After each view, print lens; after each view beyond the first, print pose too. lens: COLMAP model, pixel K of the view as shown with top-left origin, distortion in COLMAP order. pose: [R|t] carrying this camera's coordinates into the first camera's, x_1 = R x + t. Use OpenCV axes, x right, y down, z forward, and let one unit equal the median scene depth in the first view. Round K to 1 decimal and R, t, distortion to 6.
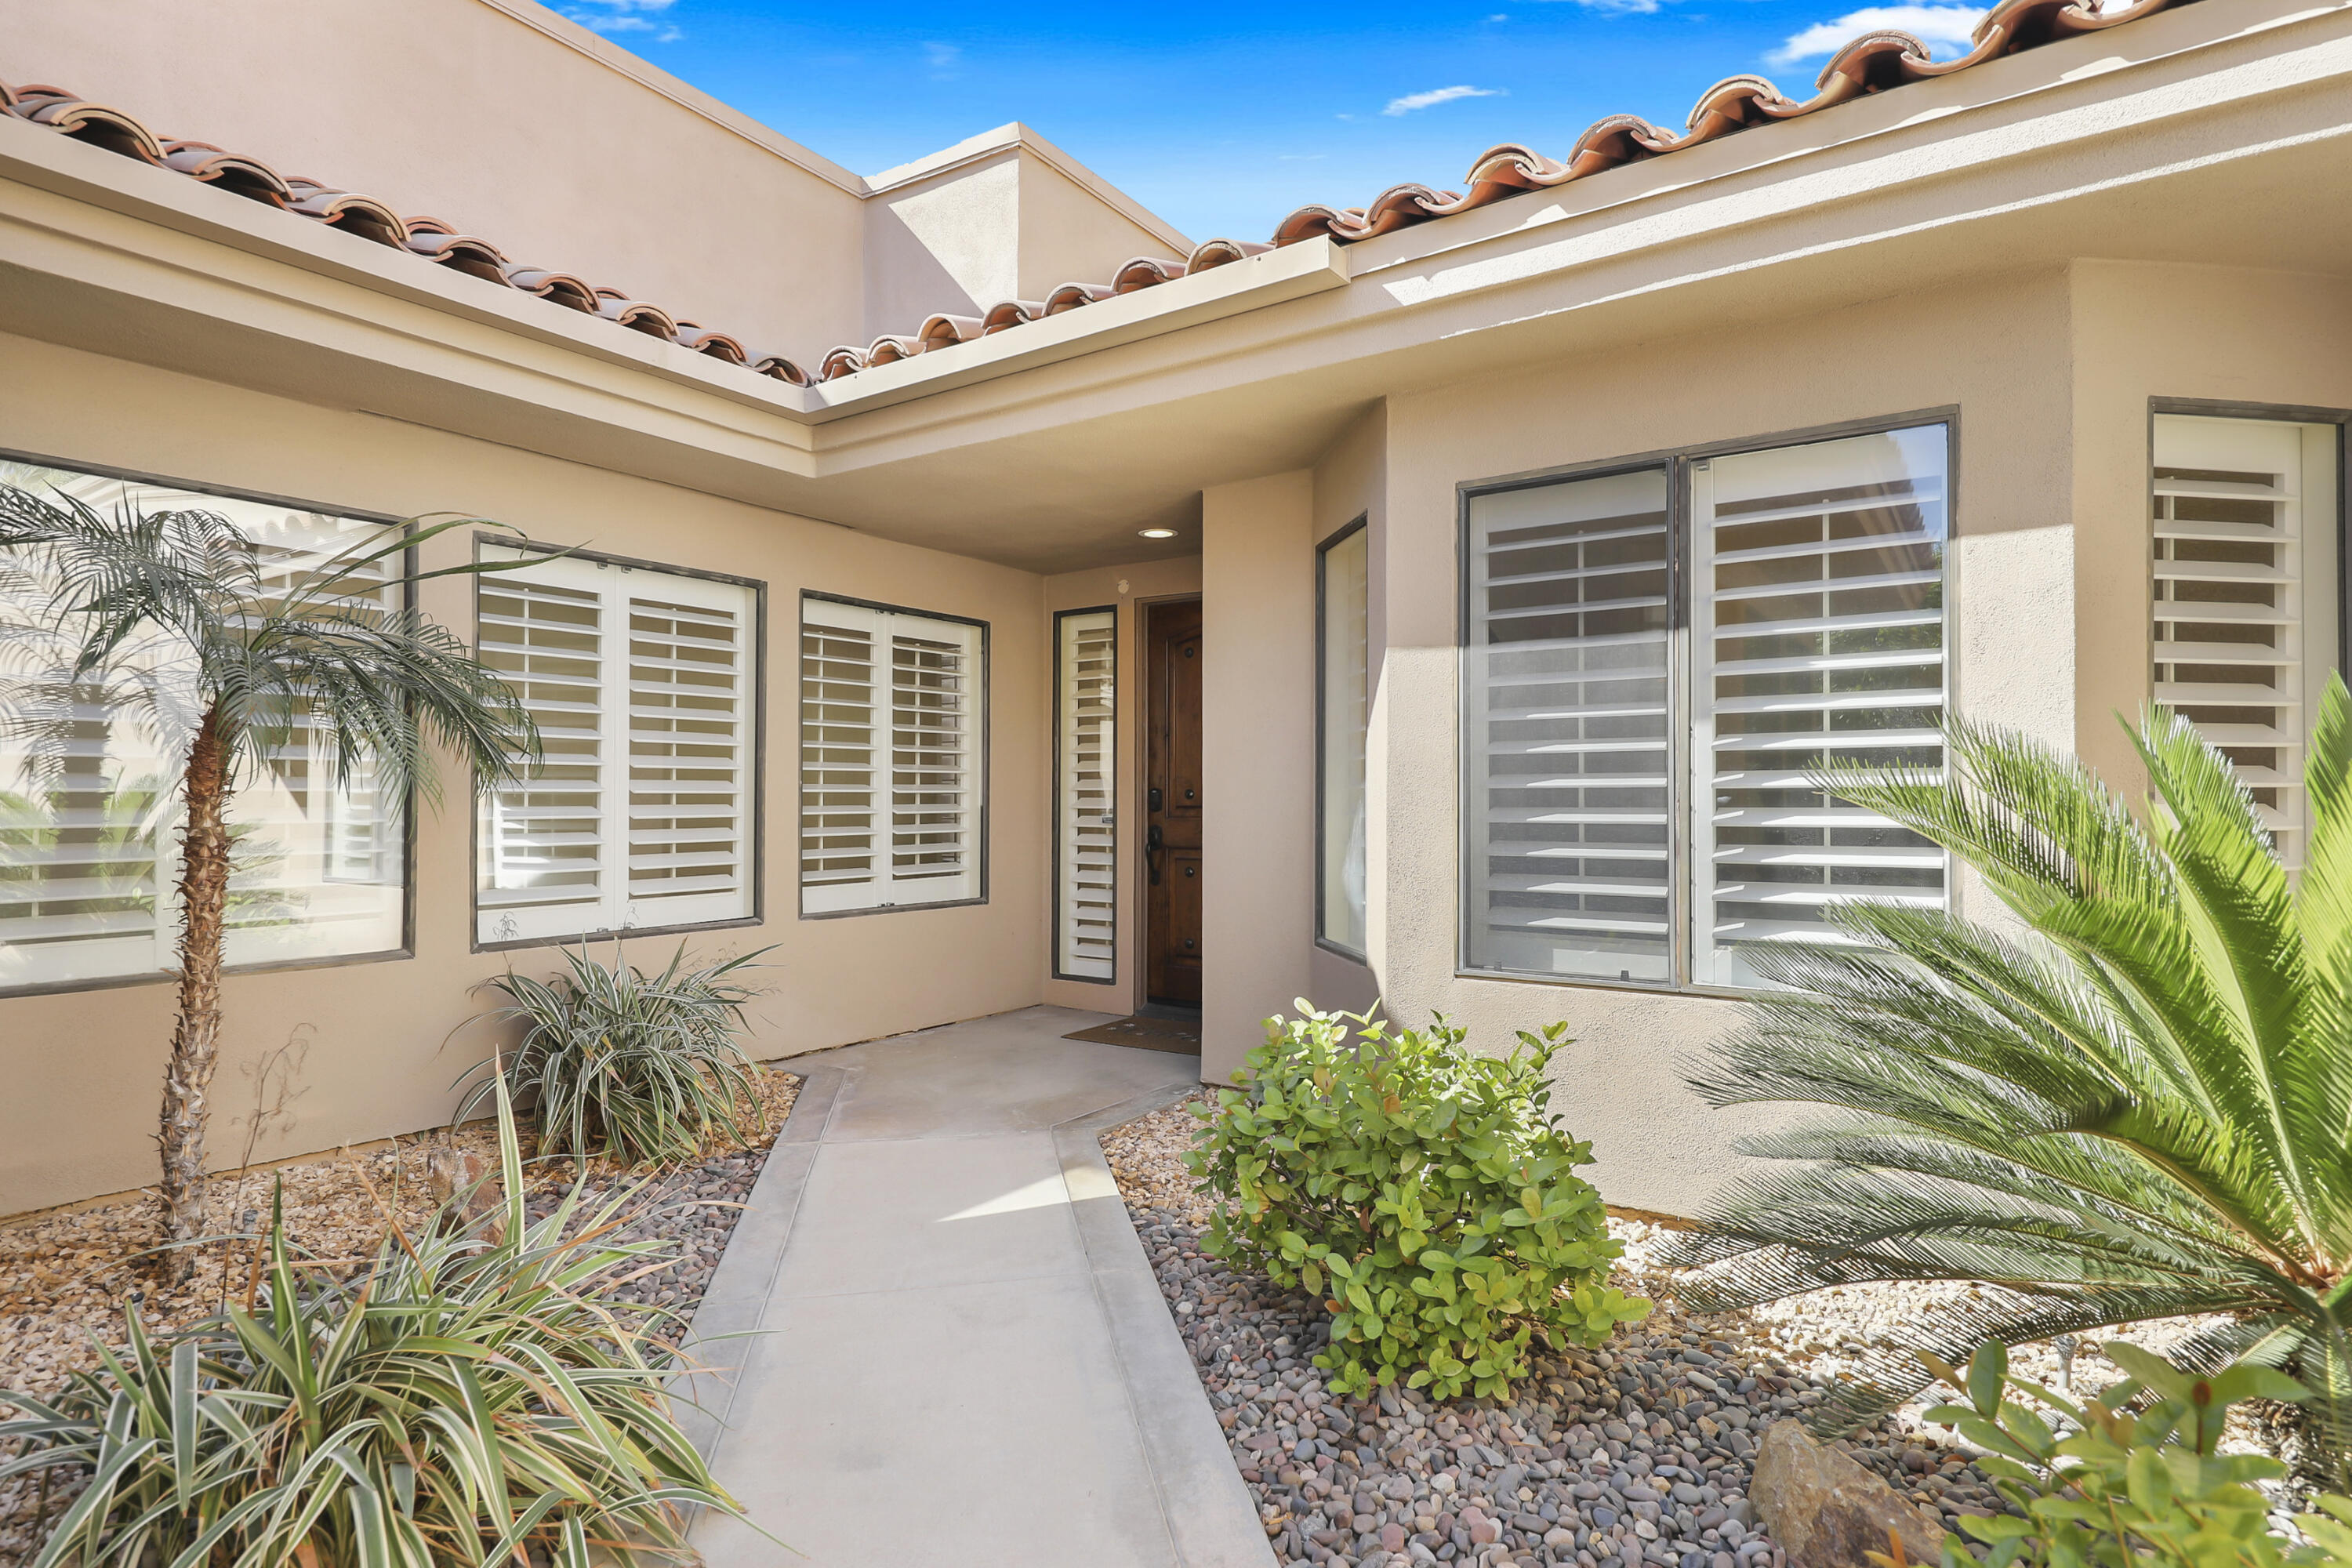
lens RADIAL K [[1221.9, 0, 1174.7], [0, 1221.9, 792.7], [0, 0, 1]] dist [0.012847, -0.000764]
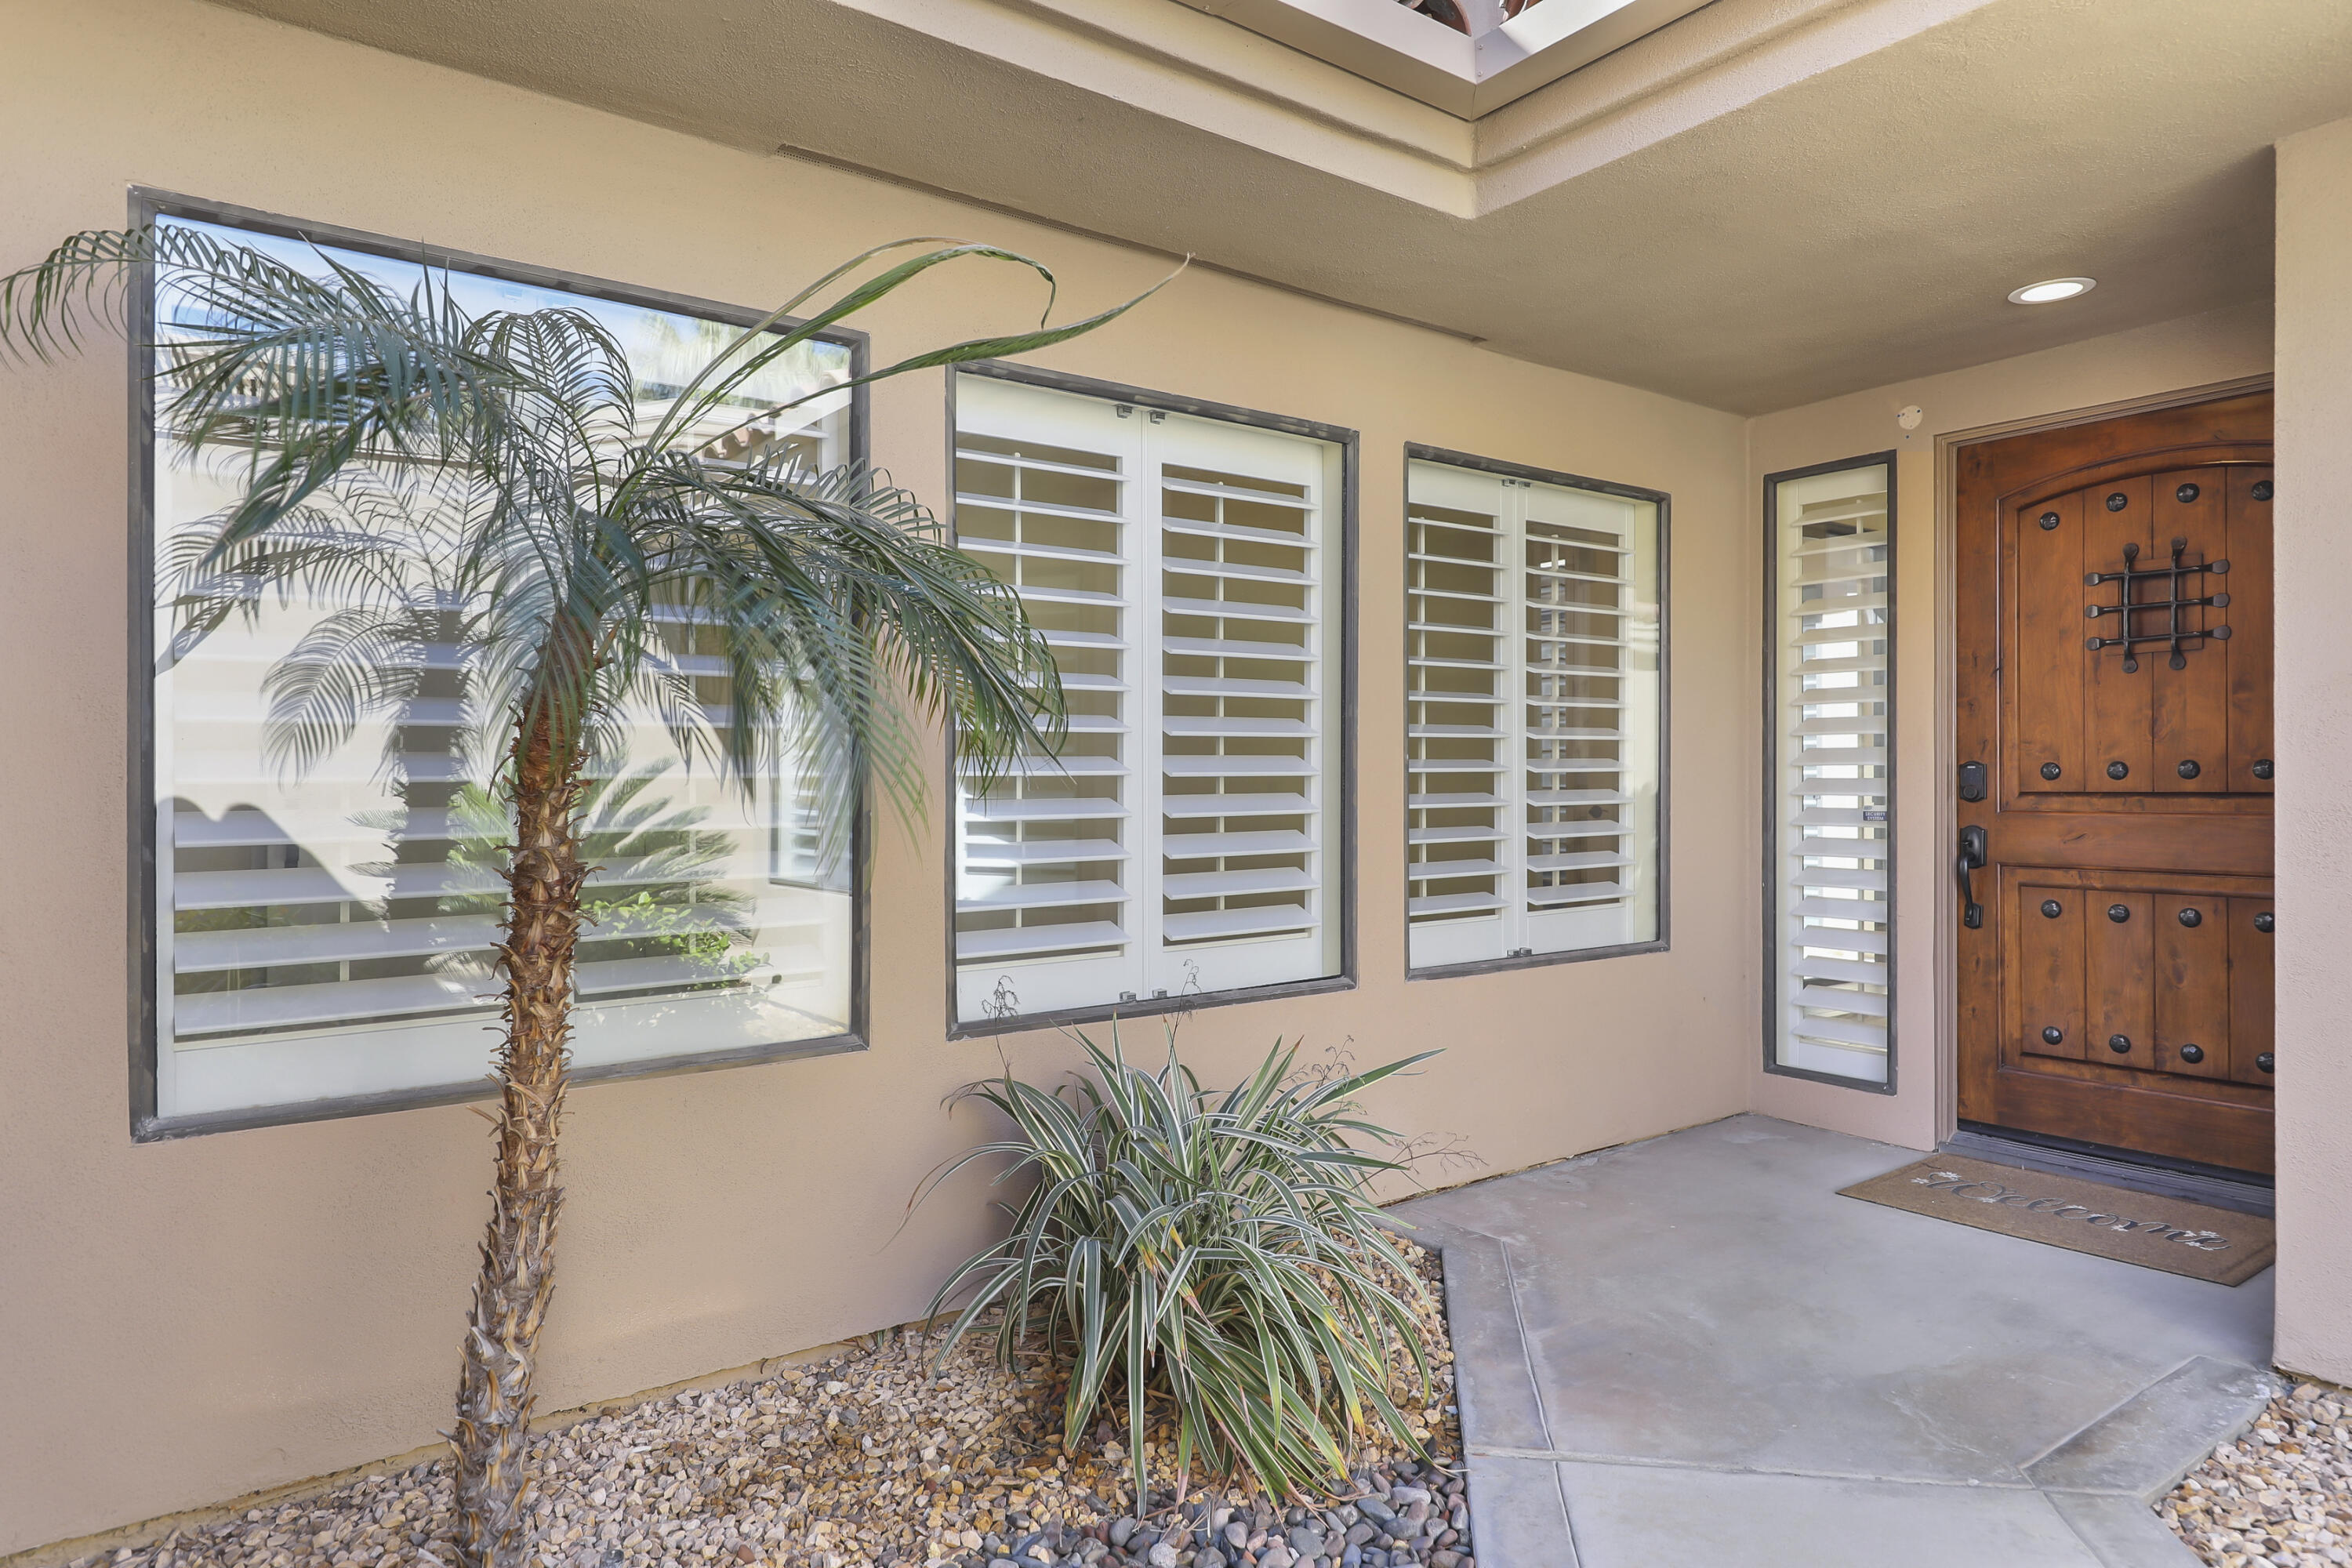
lens RADIAL K [[1414.1, 0, 1176.0], [0, 1414.1, 784.0], [0, 0, 1]] dist [0.030707, 0.000857]
pose [[0.943752, -0.003290, -0.330639, -0.208917], [0.006801, 0.999932, 0.009463, -0.002915], [0.330585, -0.011179, 0.943710, 0.334752]]
